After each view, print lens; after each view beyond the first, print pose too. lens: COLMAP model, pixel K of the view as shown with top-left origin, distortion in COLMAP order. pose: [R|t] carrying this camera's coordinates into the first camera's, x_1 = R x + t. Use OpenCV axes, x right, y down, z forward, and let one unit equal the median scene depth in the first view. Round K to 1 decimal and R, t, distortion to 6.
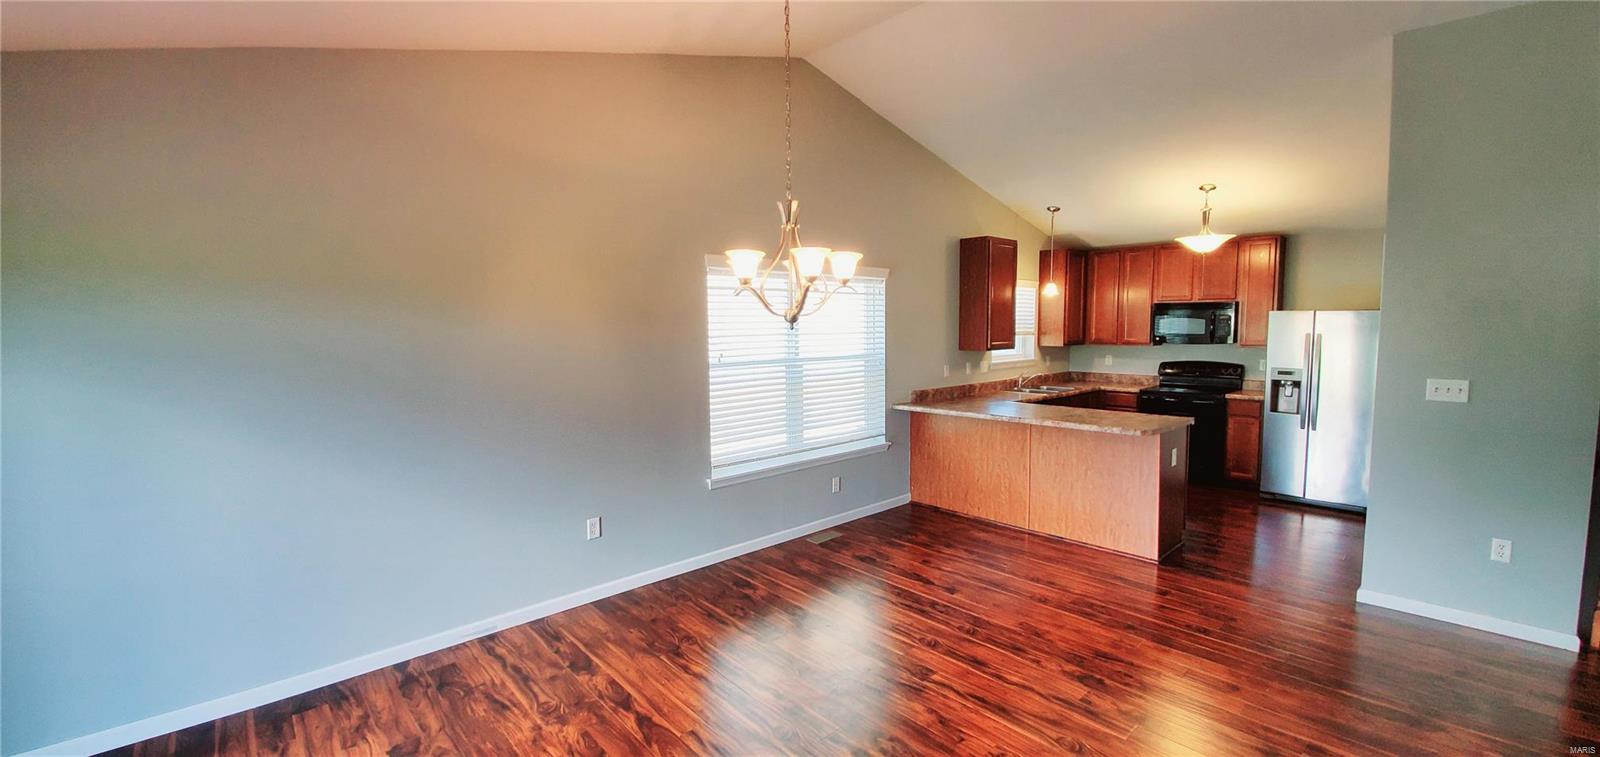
lens RADIAL K [[632.9, 0, 807.6], [0, 632.9, 380.6], [0, 0, 1]] dist [-0.007877, -0.000637]
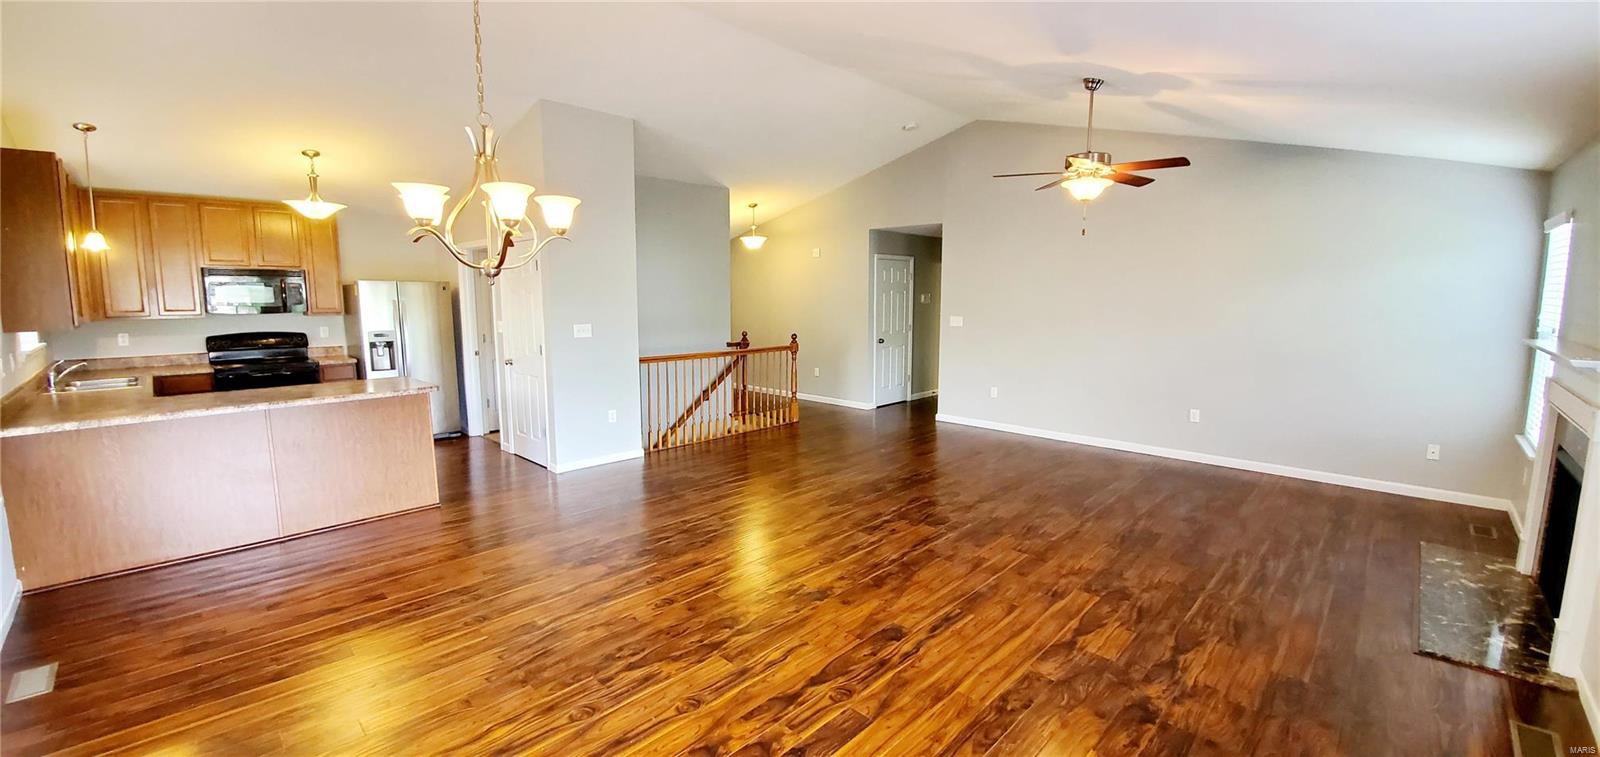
lens RADIAL K [[632.9, 0, 798.5], [0, 632.9, 370.0], [0, 0, 1]] dist [-0.007877, -0.000637]
pose [[-0.054270, -0.107624, 0.992709, -0.531246], [0.089250, 0.989672, 0.112174, -0.013411], [-0.994530, 0.094687, -0.044104, 0.384764]]
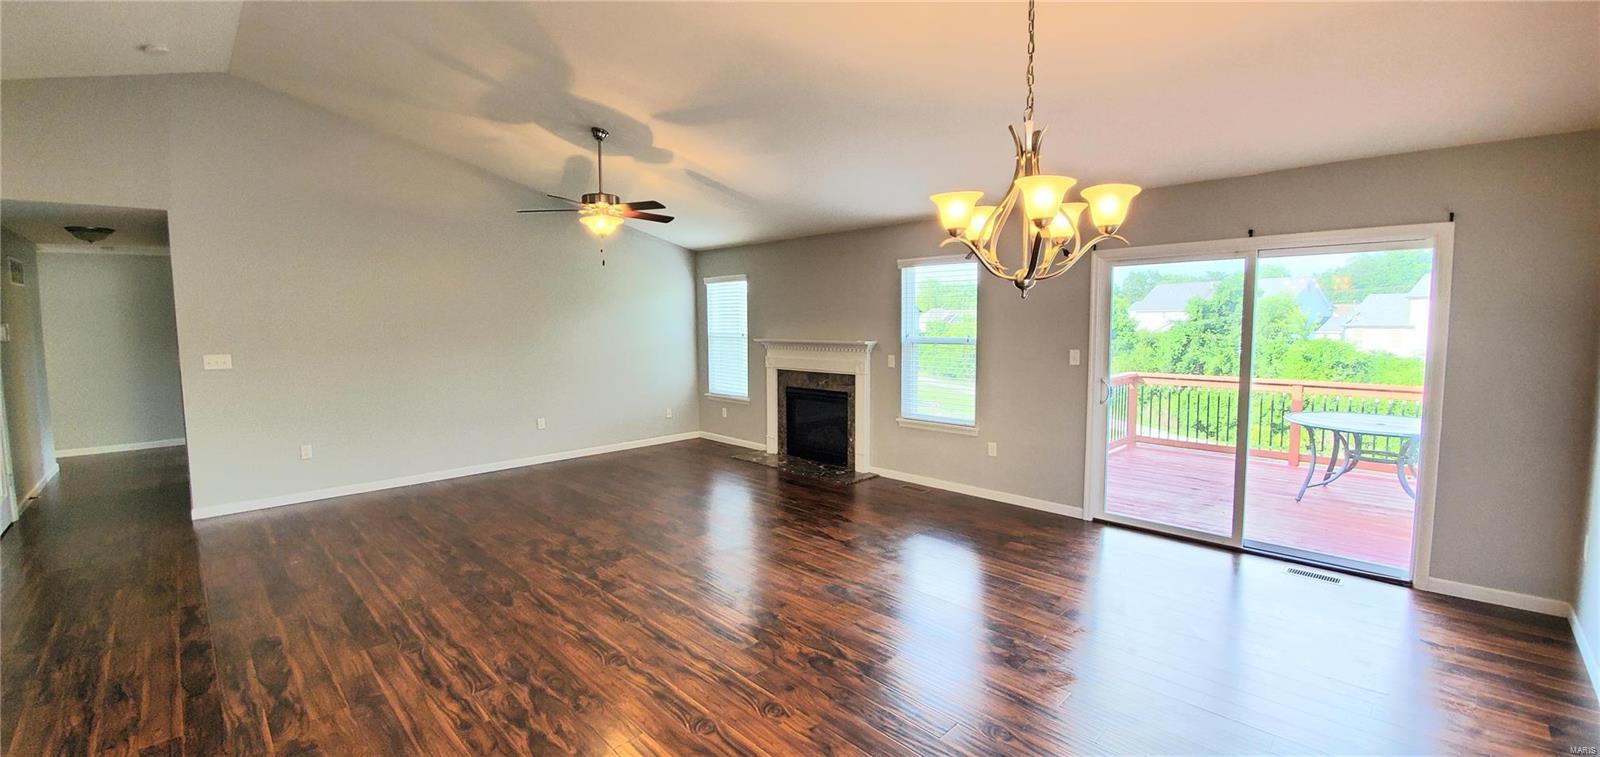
lens RADIAL K [[632.9, 0, 800.1], [0, 632.9, 368.3], [0, 0, 1]] dist [-0.007877, -0.000637]
pose [[-0.999187, 0.023286, -0.032919, 0.158990], [0.017487, 0.985872, 0.166582, -0.074289], [0.036333, 0.165871, -0.985478, 1.038059]]
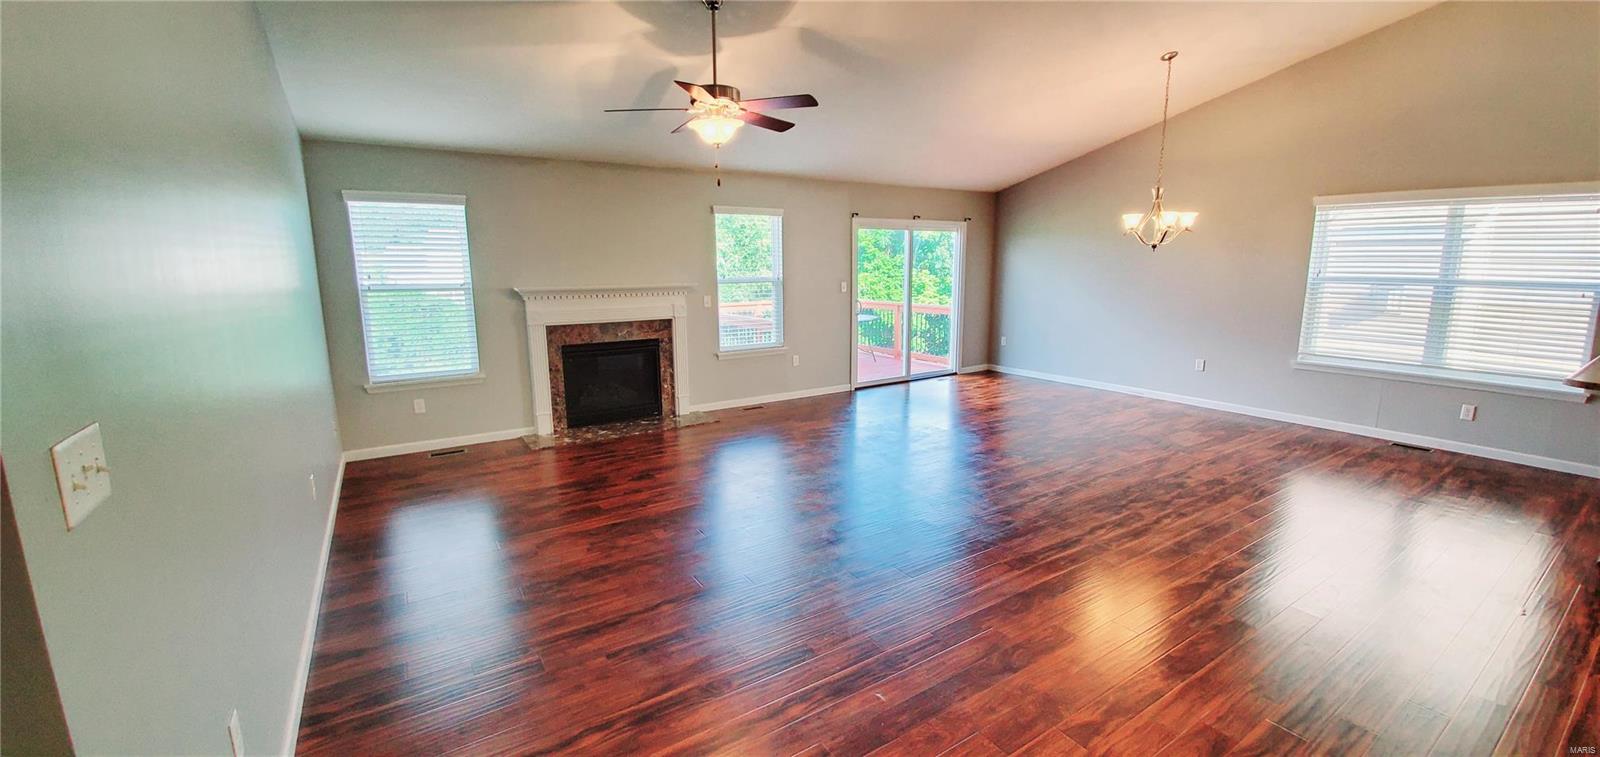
lens RADIAL K [[632.9, 0, 788.4], [0, 632.9, 385.2], [0, 0, 1]] dist [-0.007877, -0.000637]
pose [[-0.177162, 0.202463, -0.963132, 1.343289], [-0.081979, 0.972175, 0.219444, -0.005554], [0.980761, 0.117834, -0.155635, 0.119083]]
